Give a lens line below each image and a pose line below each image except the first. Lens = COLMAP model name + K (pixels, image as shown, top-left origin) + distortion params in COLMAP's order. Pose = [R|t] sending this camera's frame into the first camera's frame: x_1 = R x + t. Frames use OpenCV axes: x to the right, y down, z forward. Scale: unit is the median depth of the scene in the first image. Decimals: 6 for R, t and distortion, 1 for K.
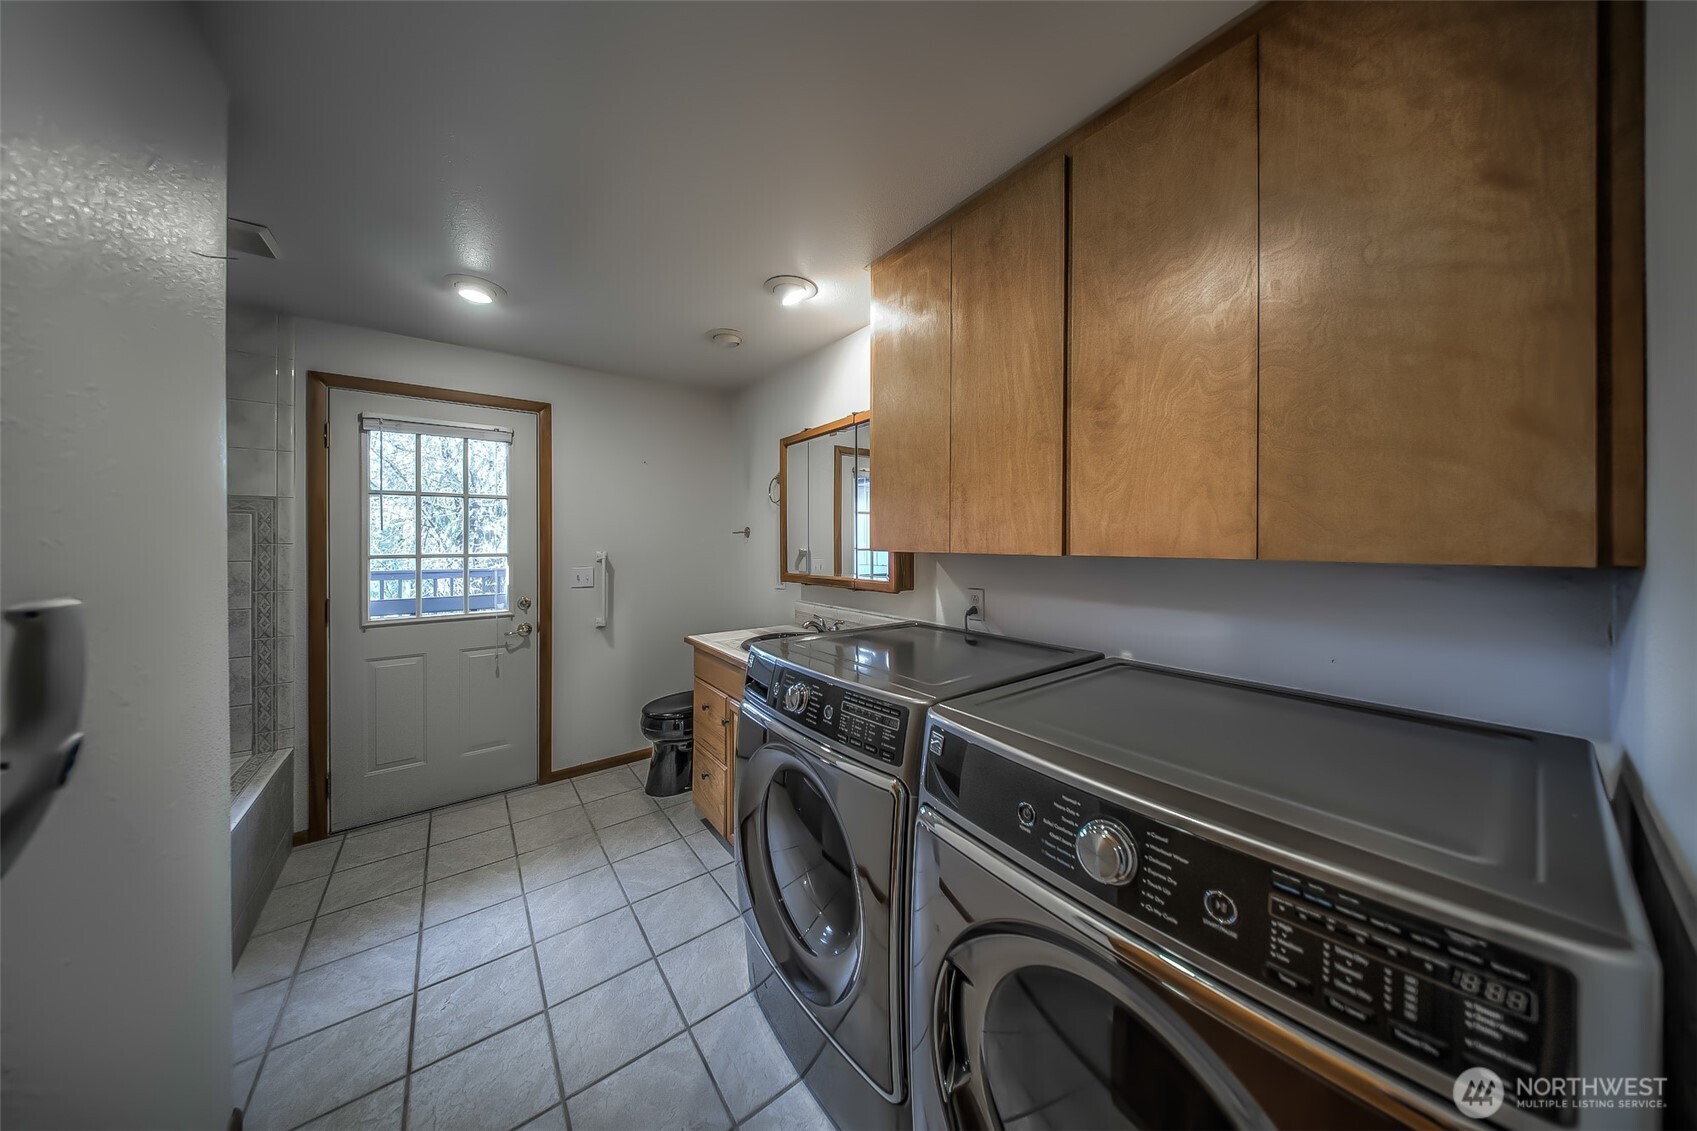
lens RADIAL K [[502.1, 0, 842.3], [0, 502.1, 551.2], [0, 0, 1]] dist [-0.001560, -0.000205]
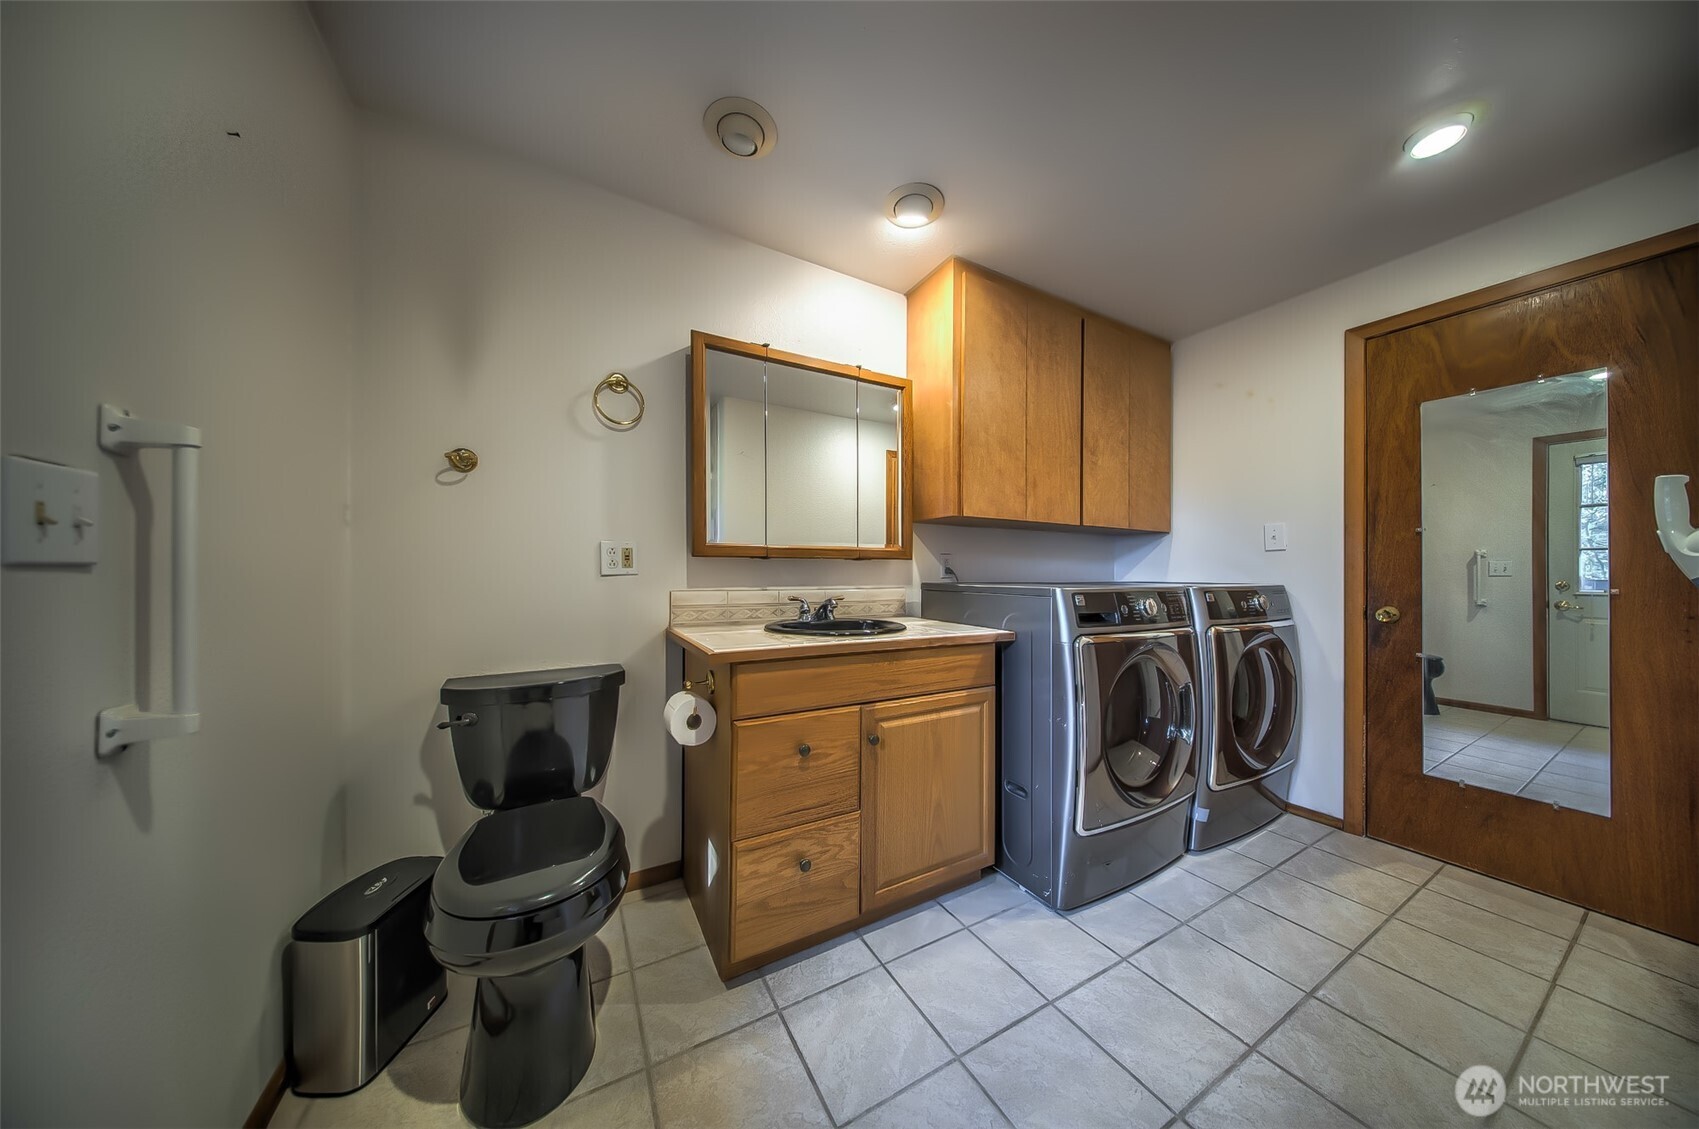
lens RADIAL K [[502.7, 0, 842.5], [0, 502.7, 567.5], [0, 0, 1]] dist [-0.001560, -0.000205]
pose [[0.159191, -0.000133, 0.987248, -1.287639], [0.004419, 0.999990, -0.000578, 0.136074], [-0.987238, 0.004455, 0.159190, 1.278791]]
